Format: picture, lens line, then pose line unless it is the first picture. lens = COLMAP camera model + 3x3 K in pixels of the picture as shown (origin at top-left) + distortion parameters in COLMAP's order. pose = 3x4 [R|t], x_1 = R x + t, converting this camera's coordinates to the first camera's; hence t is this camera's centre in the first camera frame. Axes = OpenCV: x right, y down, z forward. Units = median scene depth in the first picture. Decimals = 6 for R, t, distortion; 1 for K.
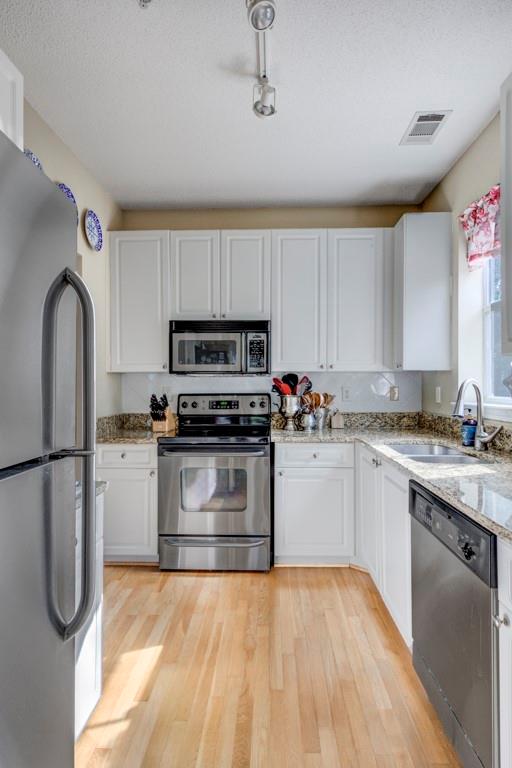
lens RADIAL K [[396.5, 0, 256.8], [0, 396.5, 379.1], [0, 0, 1]] dist [0.014471, 0.000370]
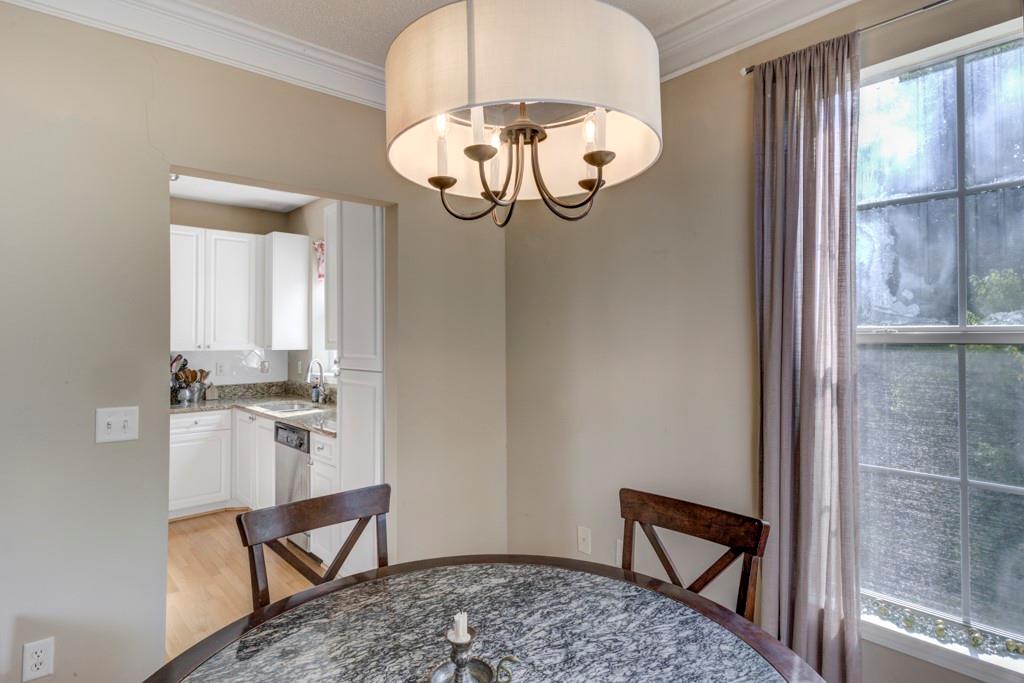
lens RADIAL K [[548.4, 0, 514.5], [0, 548.4, 333.4], [0, 0, 1]] dist [0.024376, 0.000211]
pose [[0.720258, 0.005269, 0.693686, -0.289481], [-0.005782, 0.999982, -0.001592, -0.072668], [-0.693682, -0.002864, 0.720276, -0.789620]]
